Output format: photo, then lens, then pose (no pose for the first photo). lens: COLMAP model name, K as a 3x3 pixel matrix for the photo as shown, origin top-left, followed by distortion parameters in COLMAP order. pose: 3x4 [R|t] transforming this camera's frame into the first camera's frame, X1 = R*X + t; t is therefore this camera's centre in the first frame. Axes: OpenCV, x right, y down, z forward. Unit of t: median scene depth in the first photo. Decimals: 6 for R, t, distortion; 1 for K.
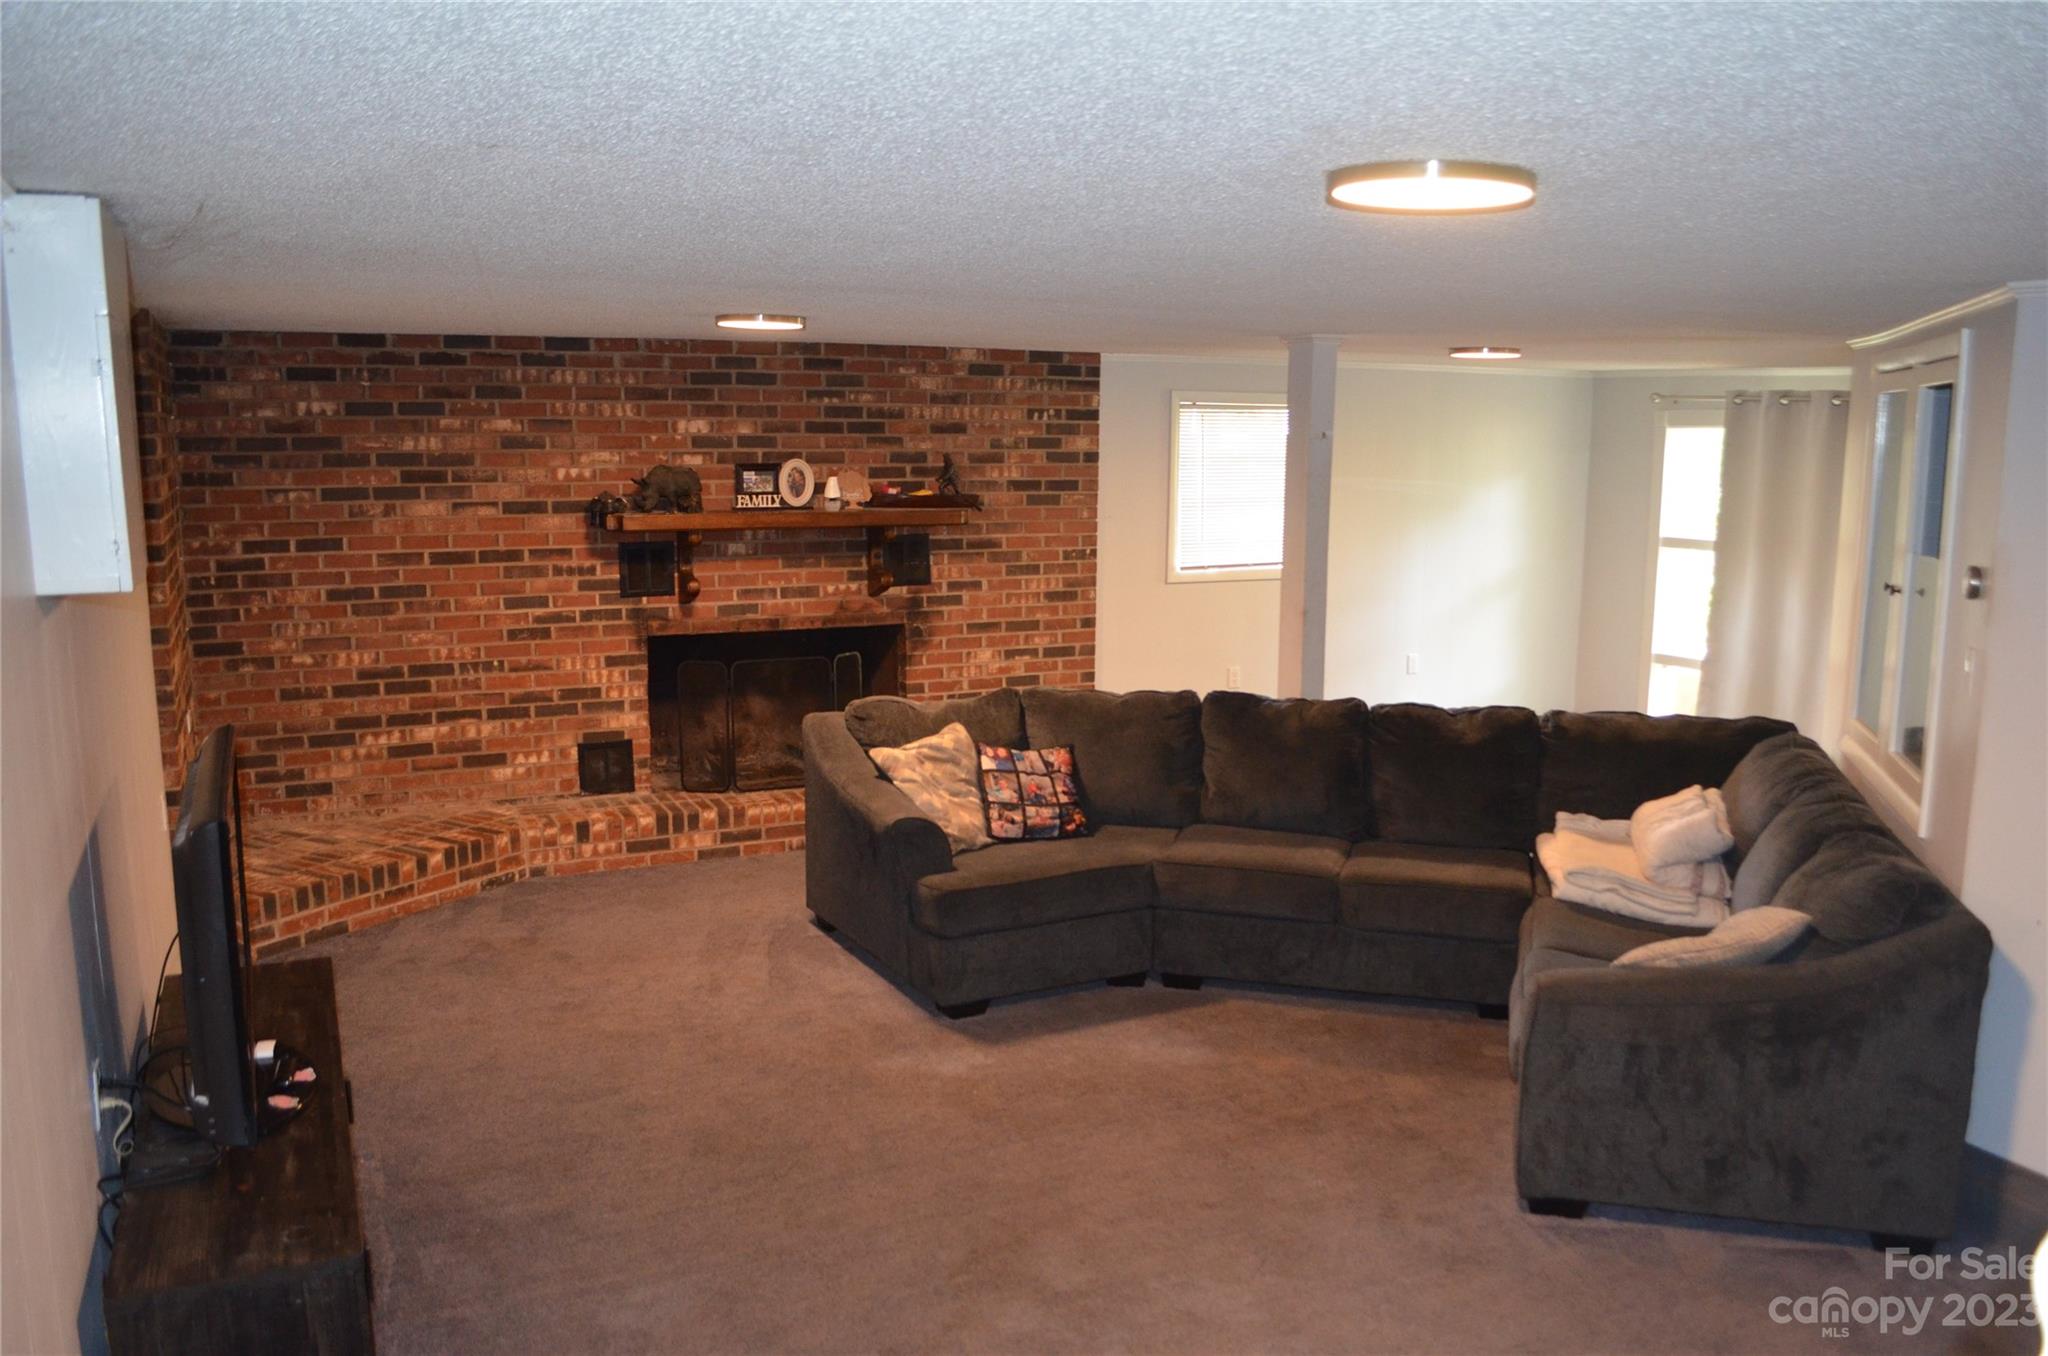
lens RADIAL K [[1609.2, 0, 1040.8], [0, 1609.2, 691.4], [0, 0, 1]] dist [-0.069669, -0.005225]
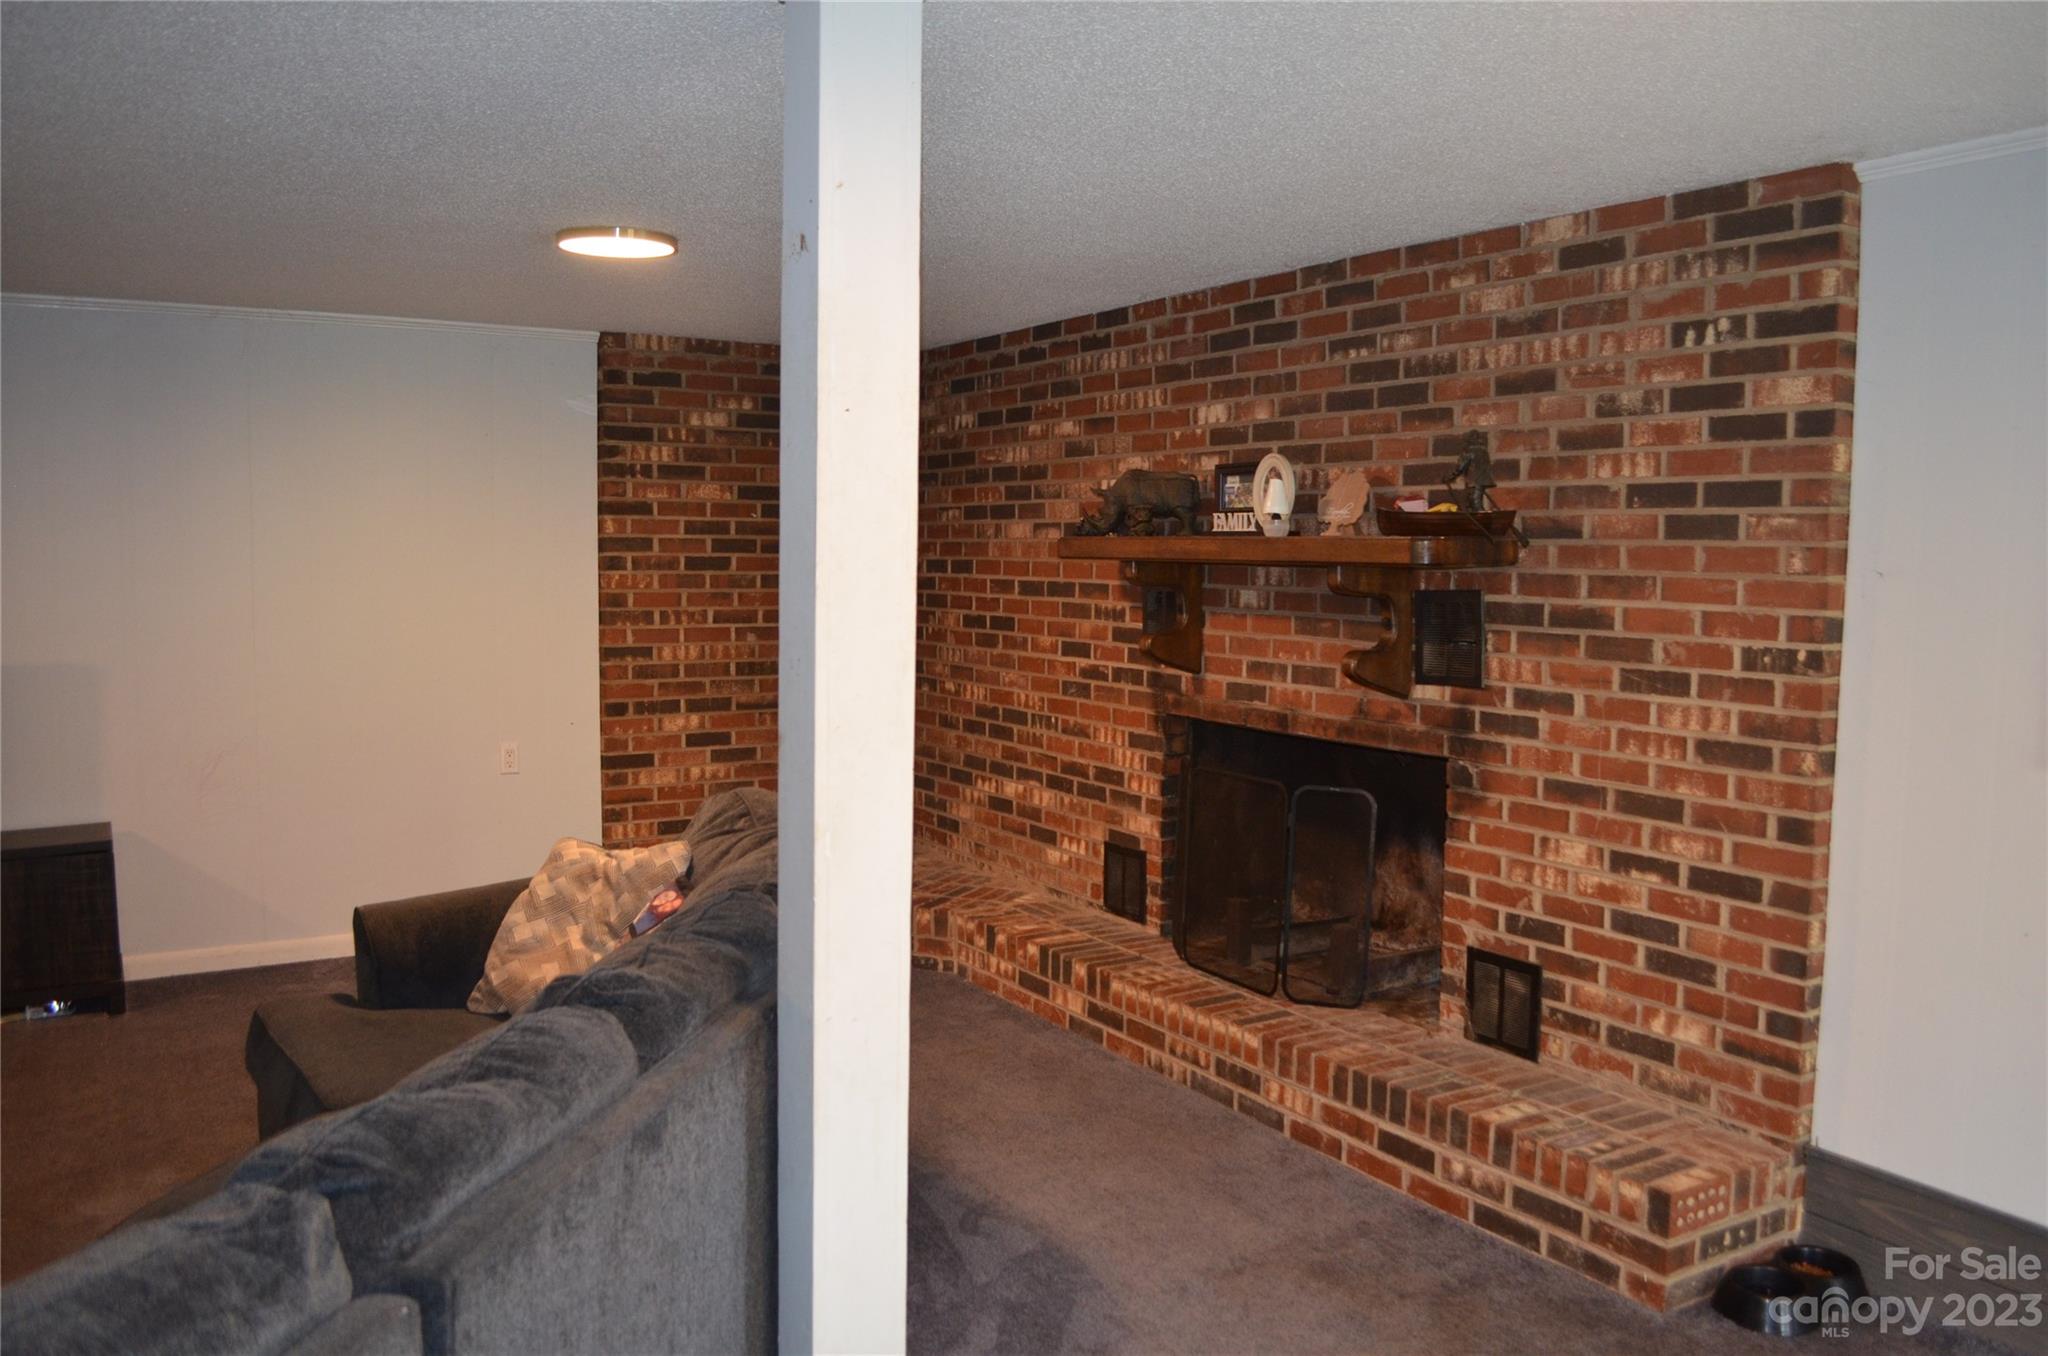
lens RADIAL K [[1609.2, 0, 1100.5], [0, 1609.2, 699.9], [0, 0, 1]] dist [-0.069669, -0.005225]
pose [[0.120746, 0.082643, -0.989237, 0.466028], [-0.172813, 0.983062, 0.061034, -0.080397], [0.977525, 0.163583, 0.132982, 0.891382]]
